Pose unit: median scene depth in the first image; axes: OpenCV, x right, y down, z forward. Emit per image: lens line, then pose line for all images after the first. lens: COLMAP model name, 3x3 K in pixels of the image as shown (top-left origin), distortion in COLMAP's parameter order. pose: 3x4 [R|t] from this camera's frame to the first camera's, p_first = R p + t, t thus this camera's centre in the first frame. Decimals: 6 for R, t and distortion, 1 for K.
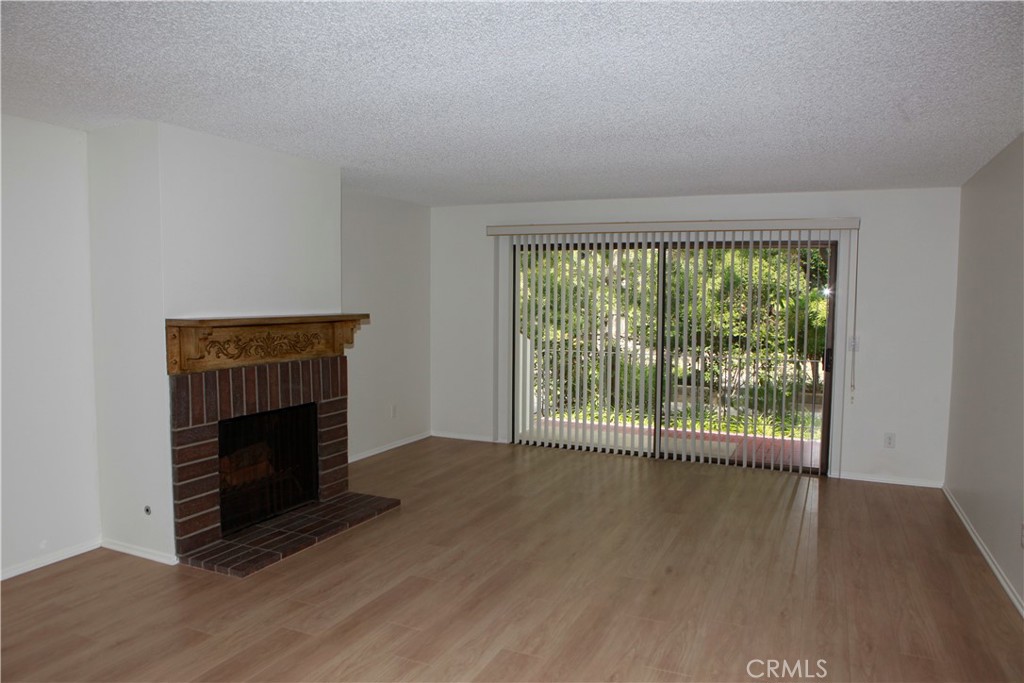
lens RADIAL K [[718.5, 0, 521.0], [0, 718.5, 358.1], [0, 0, 1]] dist [-0.044544, 0.013645]
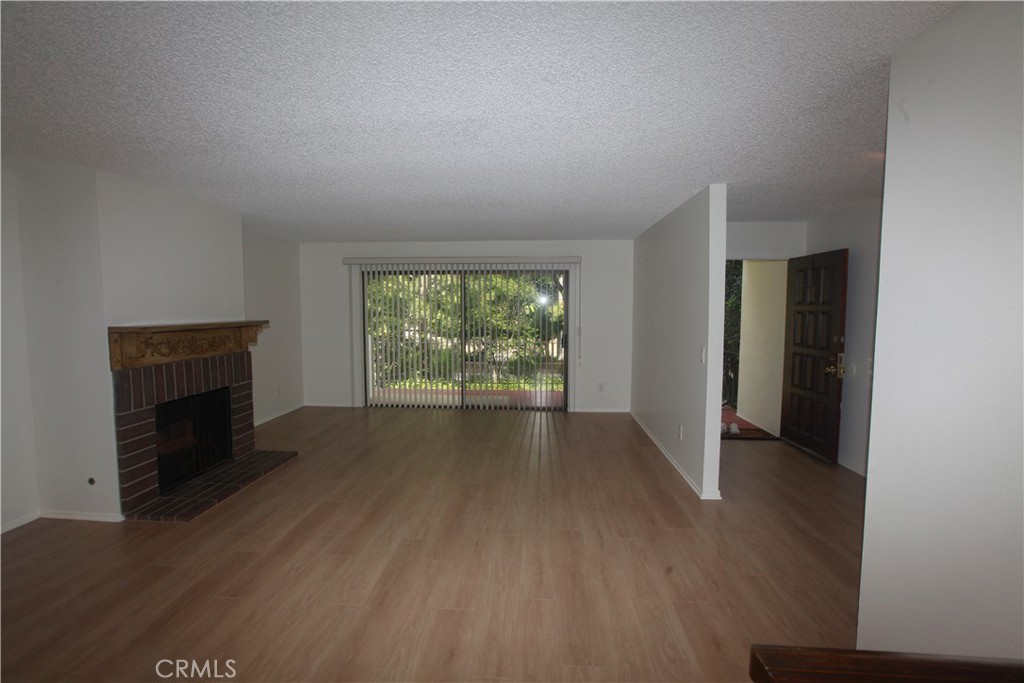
lens RADIAL K [[478.9, 0, 510.4], [0, 478.9, 340.7], [0, 0, 1]] dist [-0.013412, 0.002702]
pose [[0.942145, -0.035173, 0.333354, -0.089629], [0.038759, 0.999240, -0.004110, 0.000241], [-0.332956, 0.016793, 0.942793, -0.027651]]
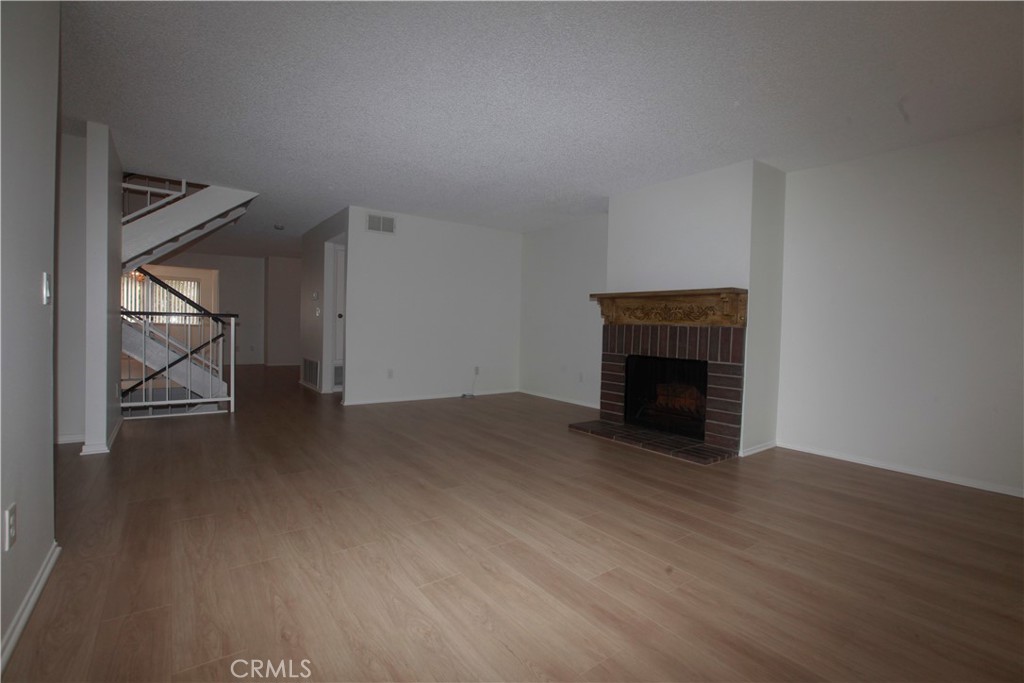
lens RADIAL K [[478.9, 0, 516.2], [0, 478.9, 342.6], [0, 0, 1]] dist [-0.013412, 0.002702]
pose [[-0.479459, 0.007983, -0.877528, 0.645229], [-0.108347, 0.991770, 0.068221, 0.008586], [0.870850, 0.127787, -0.474648, 1.177377]]
